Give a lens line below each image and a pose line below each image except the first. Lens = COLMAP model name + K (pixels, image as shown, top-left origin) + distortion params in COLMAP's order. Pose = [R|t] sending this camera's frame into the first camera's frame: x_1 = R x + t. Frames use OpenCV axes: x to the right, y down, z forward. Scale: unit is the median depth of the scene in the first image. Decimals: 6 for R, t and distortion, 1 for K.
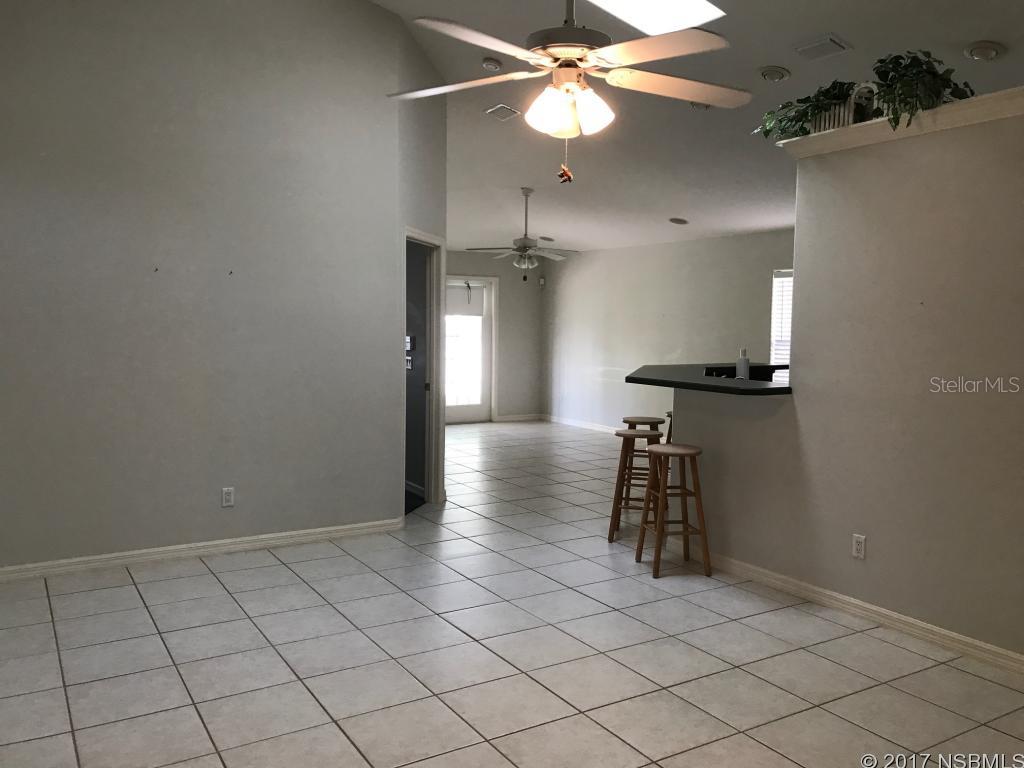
lens RADIAL K [[835.7, 0, 514.1], [0, 835.7, 370.6], [0, 0, 1]] dist [-0.001552, -0.003945]
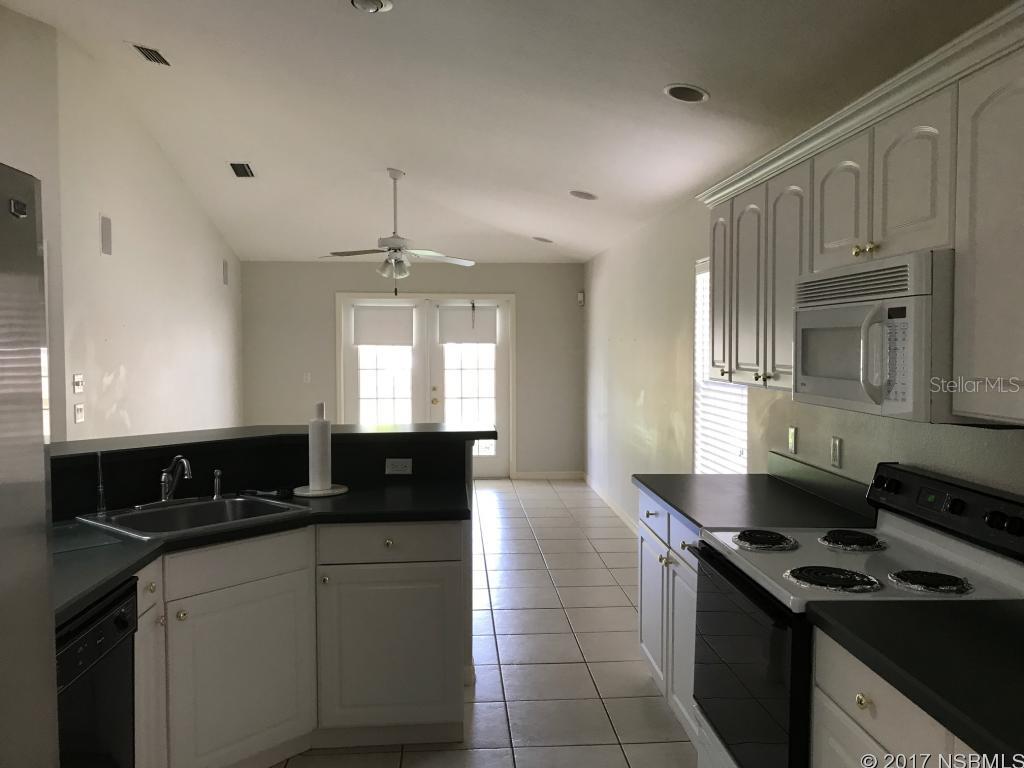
lens RADIAL K [[835.7, 0, 514.1], [0, 835.7, 370.6], [0, 0, 1]] dist [-0.001552, -0.003945]
pose [[0.892744, 0.000286, -0.450563, 0.333591], [-0.014918, 0.999470, -0.028923, -0.017556], [0.450316, 0.032543, 0.892276, 0.307991]]
